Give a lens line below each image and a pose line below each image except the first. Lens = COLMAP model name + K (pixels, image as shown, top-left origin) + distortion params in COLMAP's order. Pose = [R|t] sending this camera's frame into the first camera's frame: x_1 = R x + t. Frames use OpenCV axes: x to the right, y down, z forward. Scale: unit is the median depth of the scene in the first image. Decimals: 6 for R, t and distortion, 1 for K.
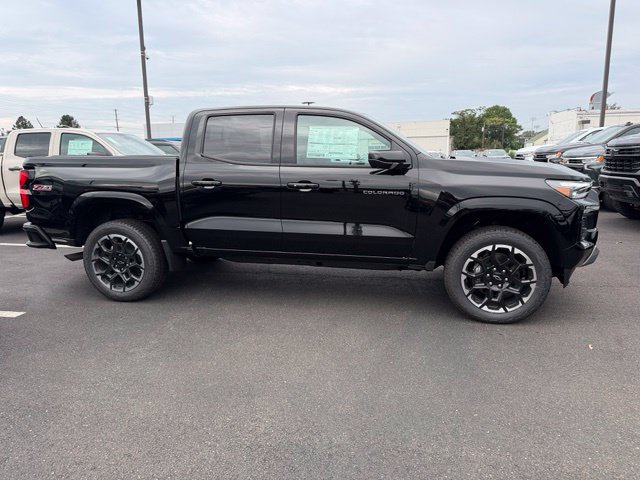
lens RADIAL K [[453.8, 0, 320.2], [0, 453.8, 242.8], [0, 0, 1]] dist [0.000939, -0.004871]
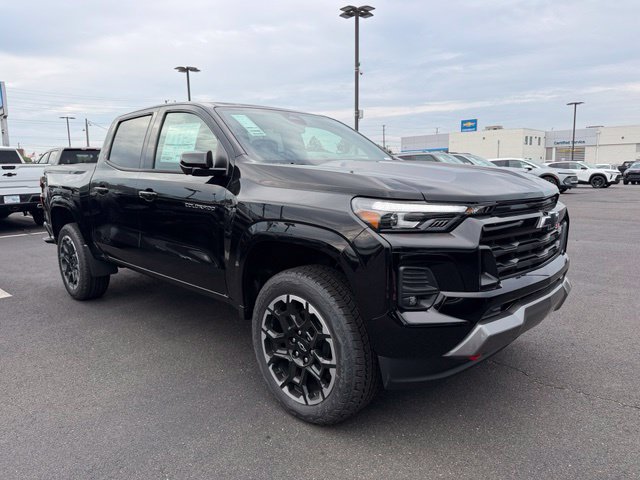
lens RADIAL K [[463.4, 0, 318.2], [0, 463.4, 237.9], [0, 0, 1]] dist [0.004319, -0.002042]
pose [[0.850794, 0.078857, -0.519549, 0.736084], [-0.099924, 0.994915, -0.012623, -0.068906], [0.515912, 0.062655, 0.854347, 0.446987]]
